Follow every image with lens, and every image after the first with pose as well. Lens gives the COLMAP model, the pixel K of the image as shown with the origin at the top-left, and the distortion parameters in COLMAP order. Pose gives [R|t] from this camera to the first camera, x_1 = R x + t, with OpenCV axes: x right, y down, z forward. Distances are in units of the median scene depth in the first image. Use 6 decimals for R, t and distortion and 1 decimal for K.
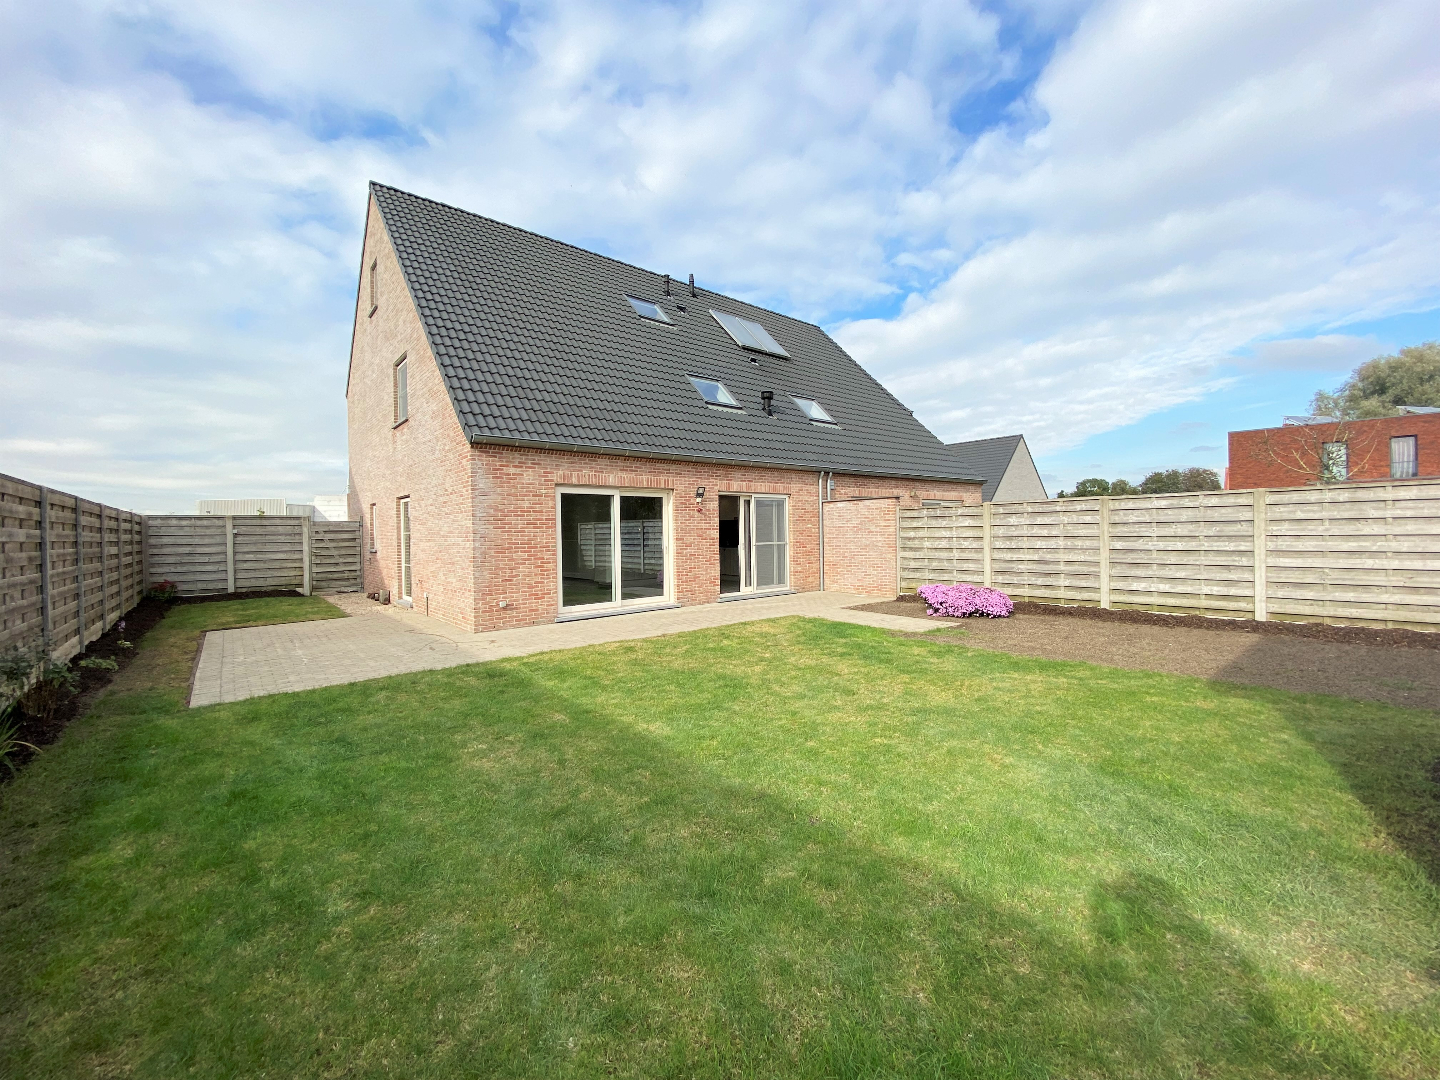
lens RADIAL K [[591.3, 0, 714.1], [0, 591.3, 538.5], [0, 0, 1]] dist [-0.000792, -0.001918]
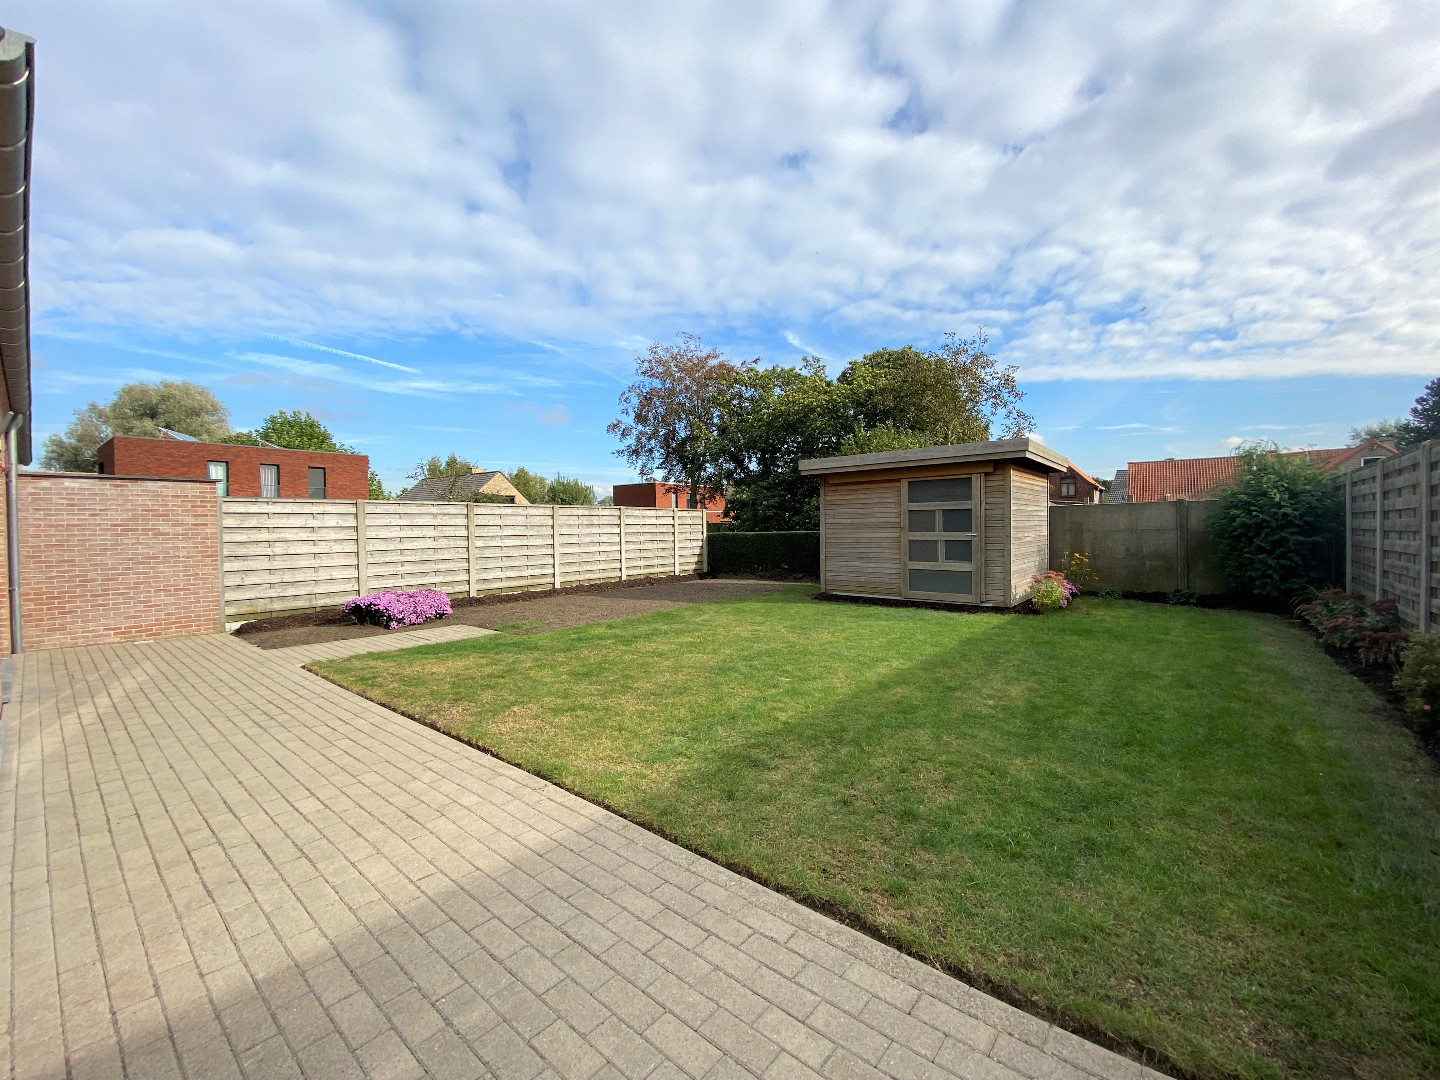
lens RADIAL K [[591.3, 0, 712.1], [0, 591.3, 534.8], [0, 0, 1]] dist [-0.000792, -0.001918]
pose [[-0.170687, 0.006743, 0.985302, -0.639896], [0.022876, 0.999734, -0.002879, 0.007831], [-0.985060, 0.022048, -0.170796, 0.766628]]
